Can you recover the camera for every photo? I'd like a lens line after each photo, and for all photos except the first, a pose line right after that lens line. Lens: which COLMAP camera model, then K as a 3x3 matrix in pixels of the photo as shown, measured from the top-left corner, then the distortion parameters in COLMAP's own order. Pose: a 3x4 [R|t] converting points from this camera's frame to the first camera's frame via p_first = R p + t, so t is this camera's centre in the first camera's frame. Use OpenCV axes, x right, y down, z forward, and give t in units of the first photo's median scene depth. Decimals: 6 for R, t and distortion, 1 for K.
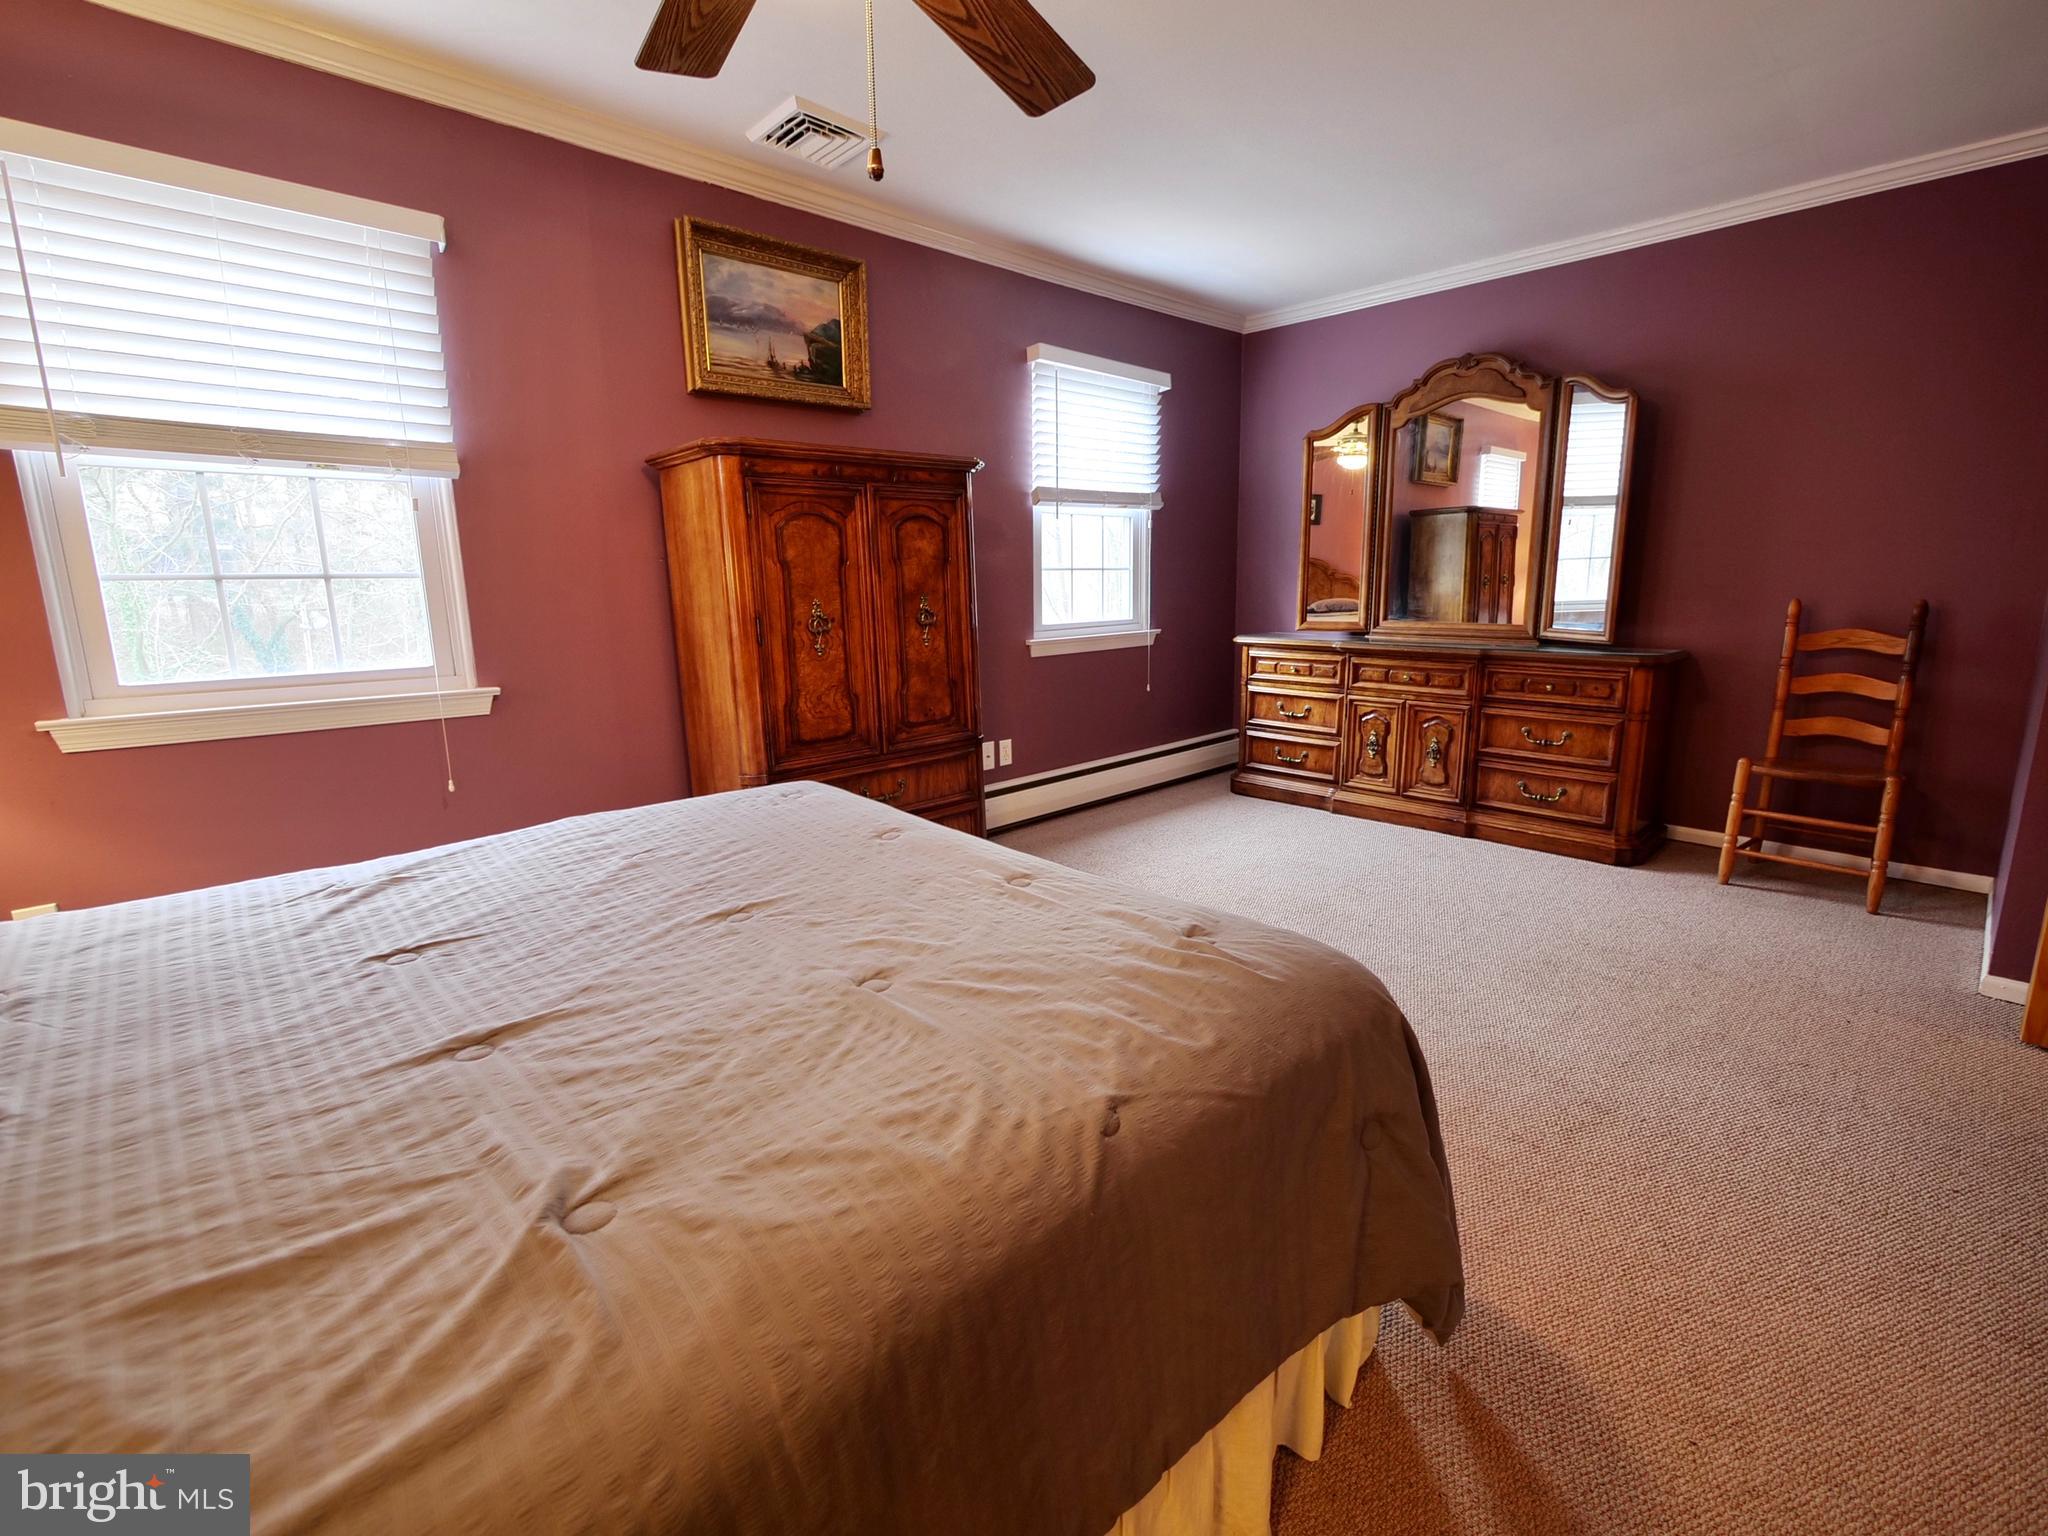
lens RADIAL K [[910.3, 0, 1021.4], [0, 910.3, 747.5], [0, 0, 1]] dist [-0.003934, 0.000202]
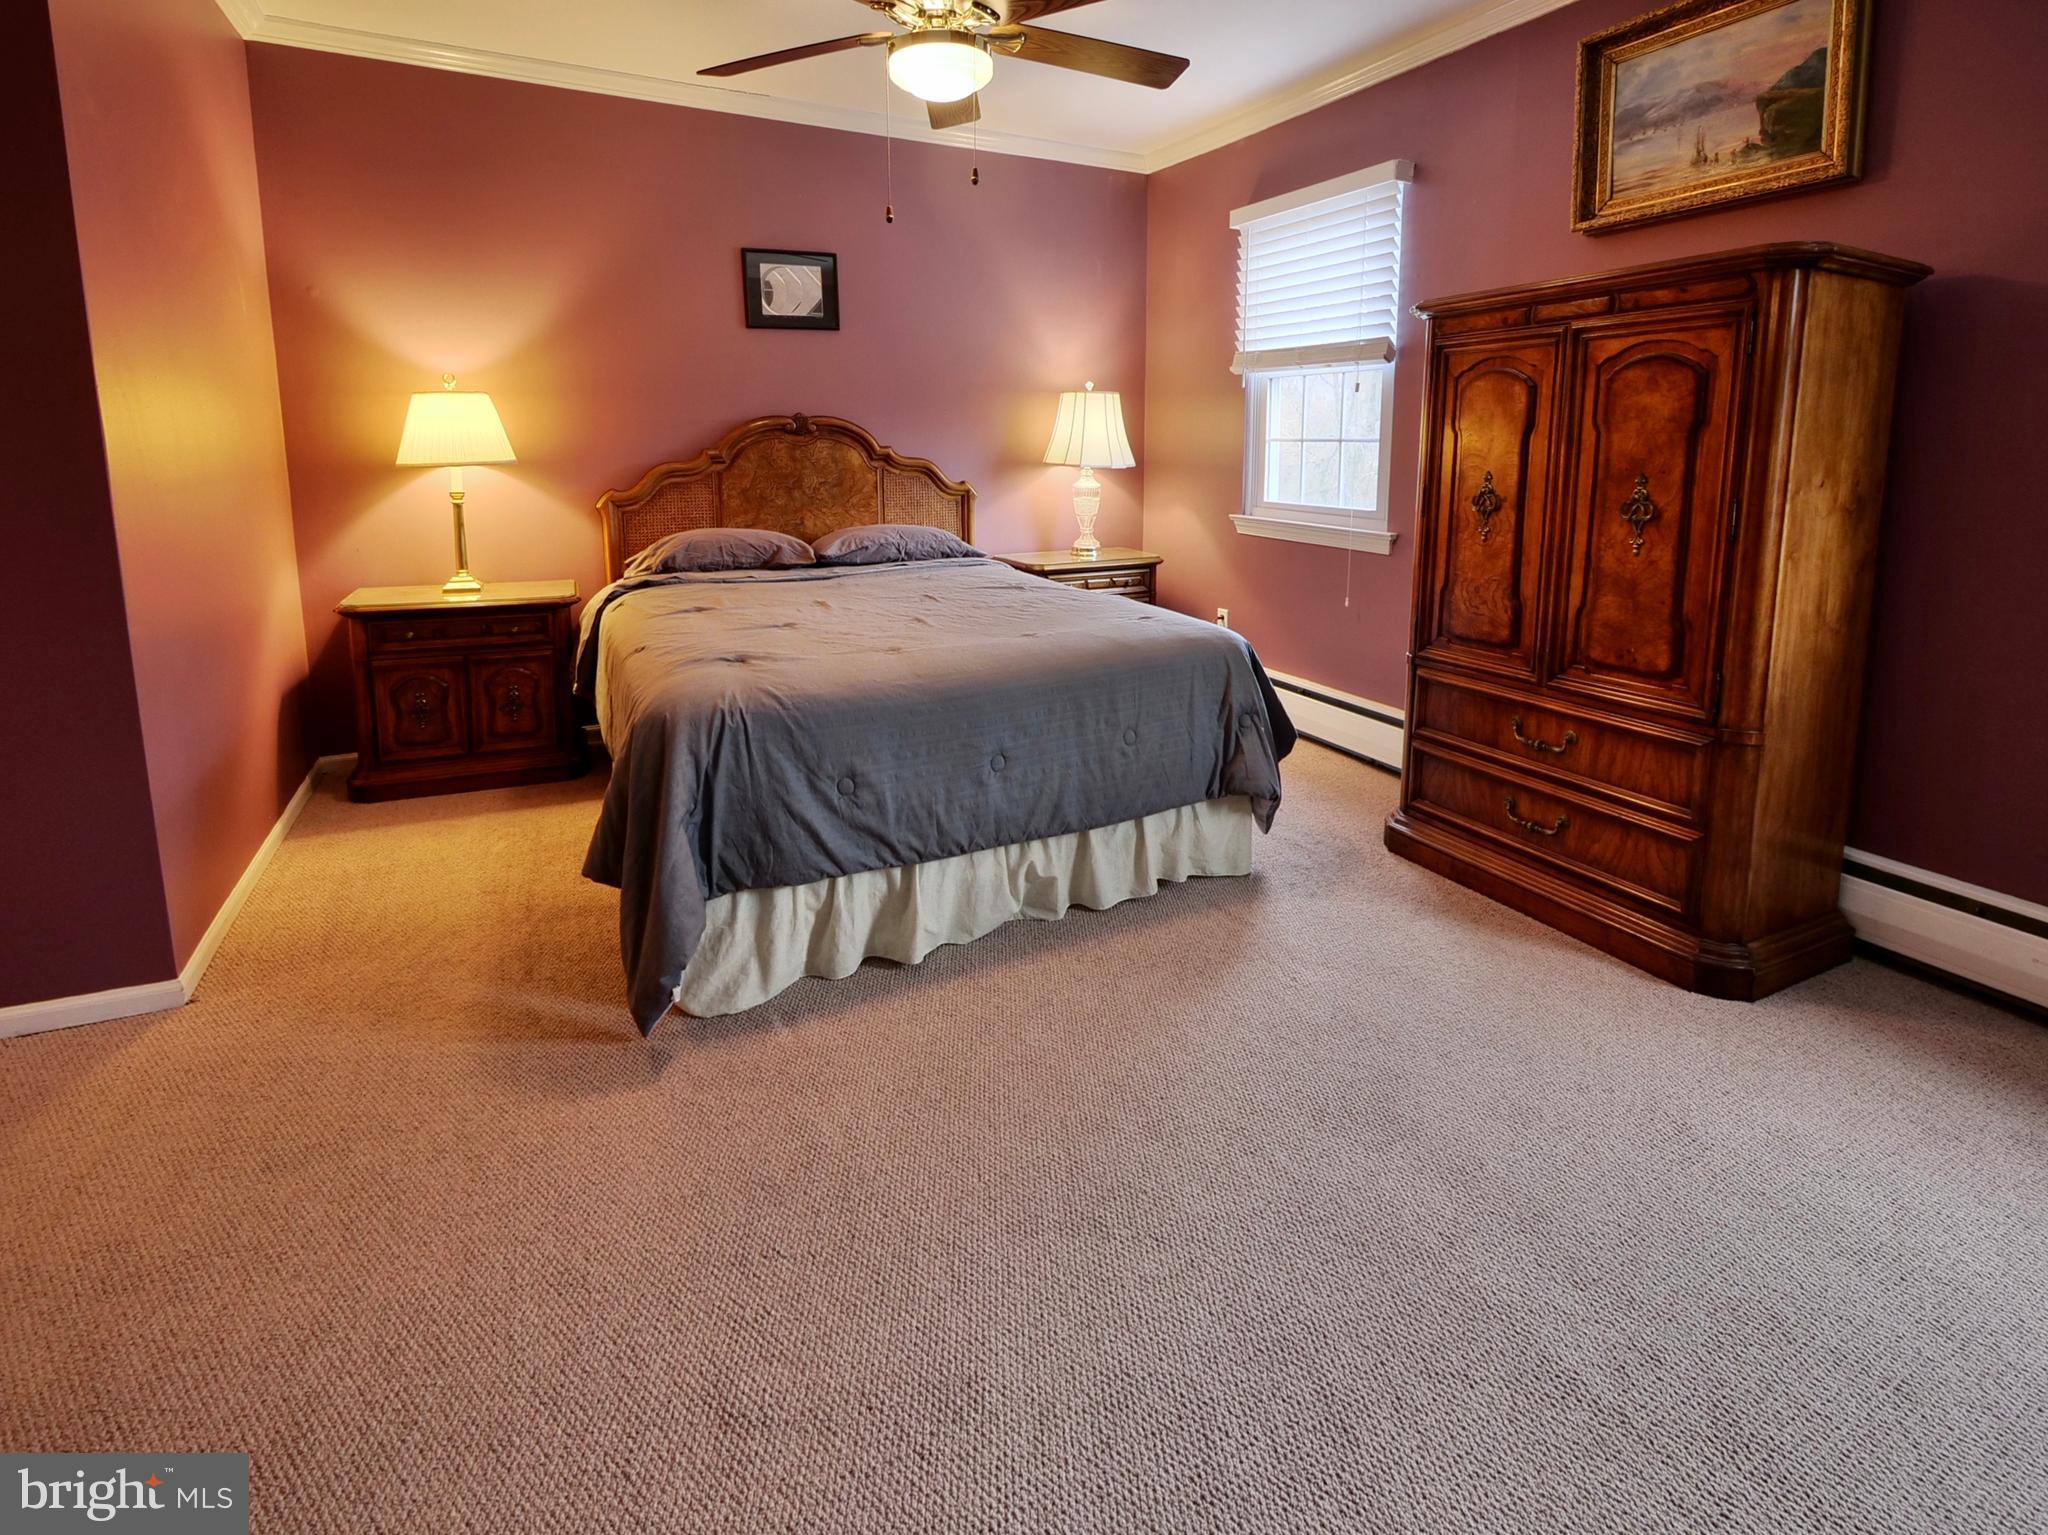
lens RADIAL K [[989.1, 0, 1024.6], [0, 989.1, 585.3], [0, 0, 1]] dist [-0.013701, -0.000091]
pose [[-0.293653, 0.146785, -0.944575, 0.693691], [-0.178818, 0.962262, 0.205125, -0.155960], [0.939038, 0.229143, -0.256324, 0.771636]]
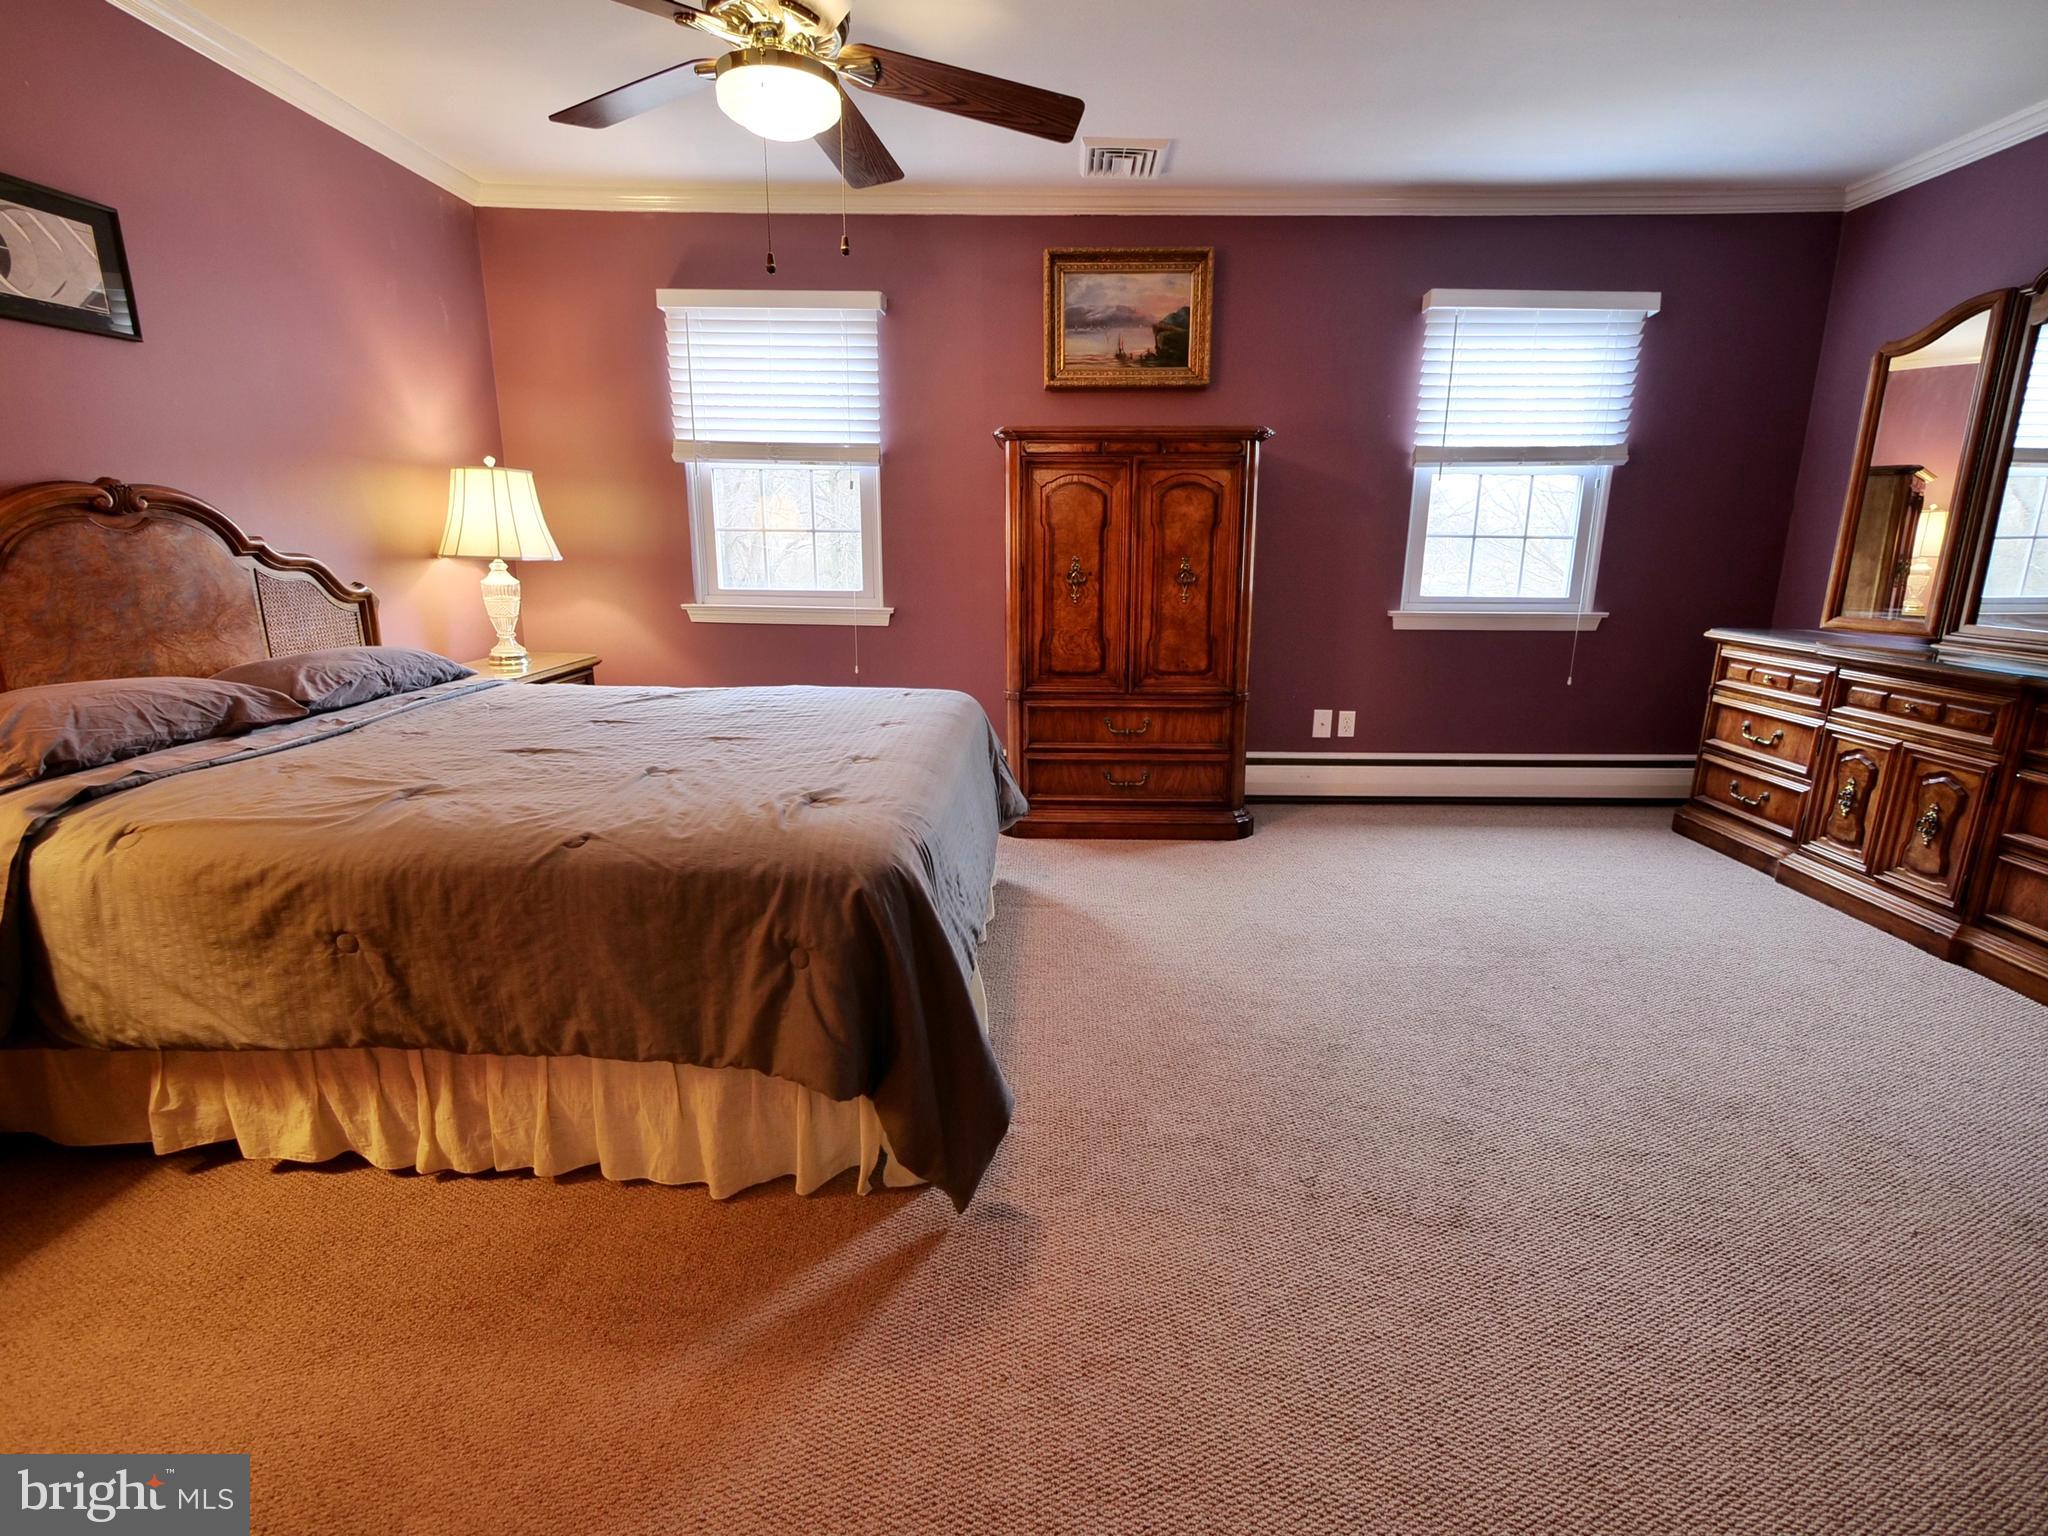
lens RADIAL K [[904.0, 0, 1043.5], [0, 904.0, 744.1], [0, 0, 1]] dist [-0.006577, 0.000651]
pose [[0.707965, 0.175758, -0.684029, 0.550023], [-0.149829, 0.983870, 0.097728, -0.025018], [0.690172, 0.033299, 0.722879, 0.099497]]
